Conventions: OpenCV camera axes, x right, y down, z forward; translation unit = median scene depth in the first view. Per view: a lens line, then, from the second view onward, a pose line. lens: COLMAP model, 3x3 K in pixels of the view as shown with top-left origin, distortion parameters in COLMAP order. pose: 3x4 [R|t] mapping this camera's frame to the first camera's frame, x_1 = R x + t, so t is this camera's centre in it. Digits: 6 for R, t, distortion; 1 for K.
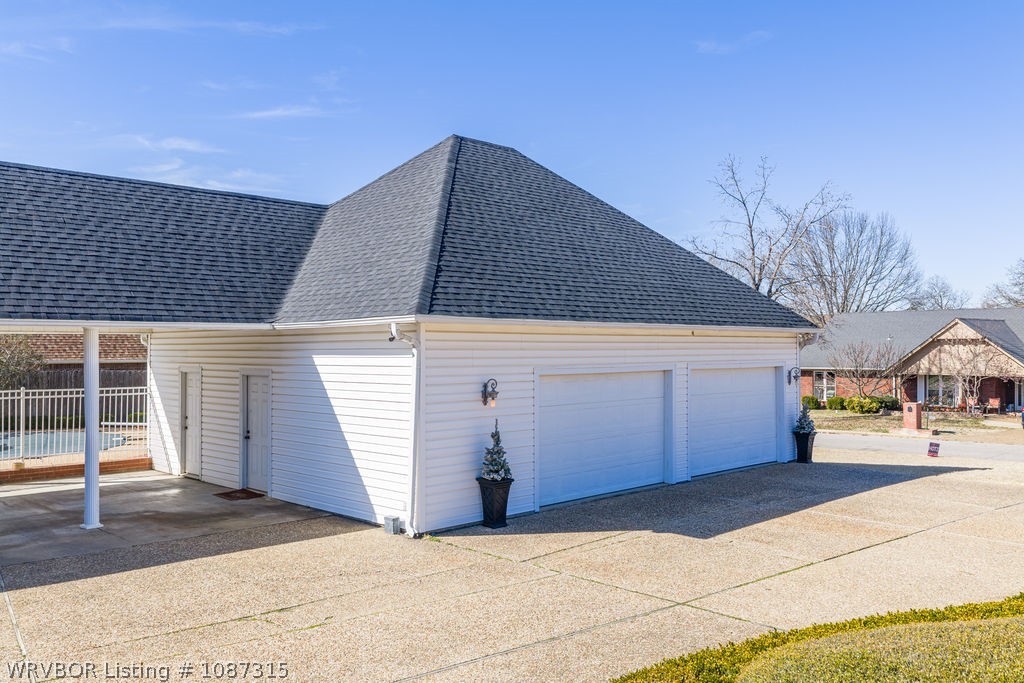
lens RADIAL K [[855.5, 0, 519.0], [0, 855.5, 347.2], [0, 0, 1]] dist [0.014179, -0.018518]
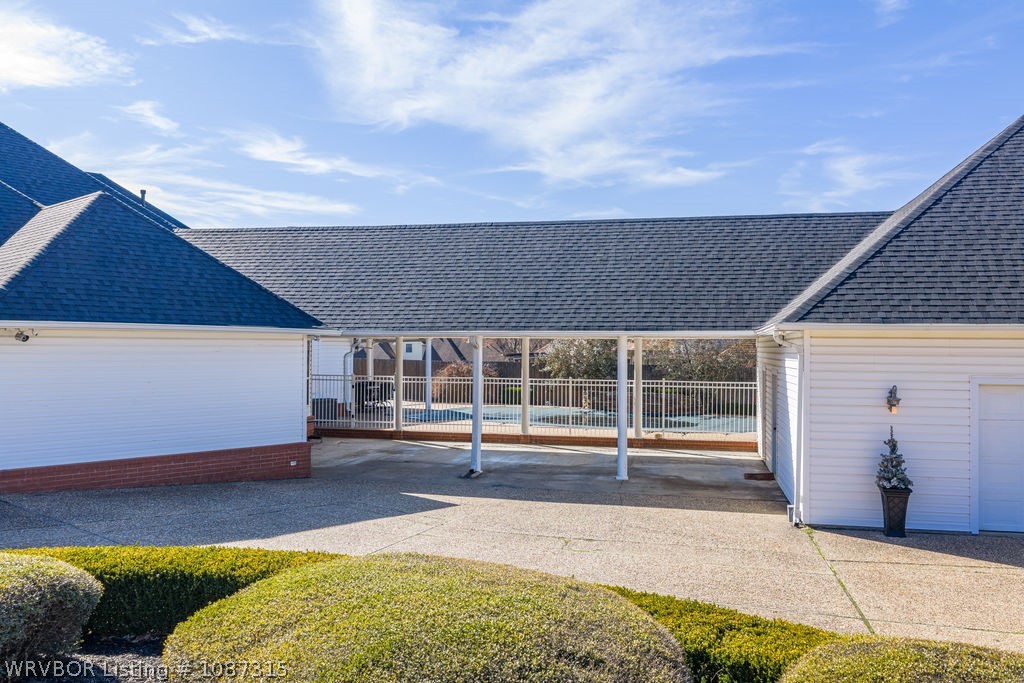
lens RADIAL K [[855.5, 0, 505.2], [0, 855.5, 343.2], [0, 0, 1]] dist [0.014179, -0.018518]
pose [[0.529868, 0.001172, -0.848080, 0.570173], [-0.005735, 0.999981, -0.002201, -0.006431], [0.848061, 0.006030, 0.529864, 0.099140]]
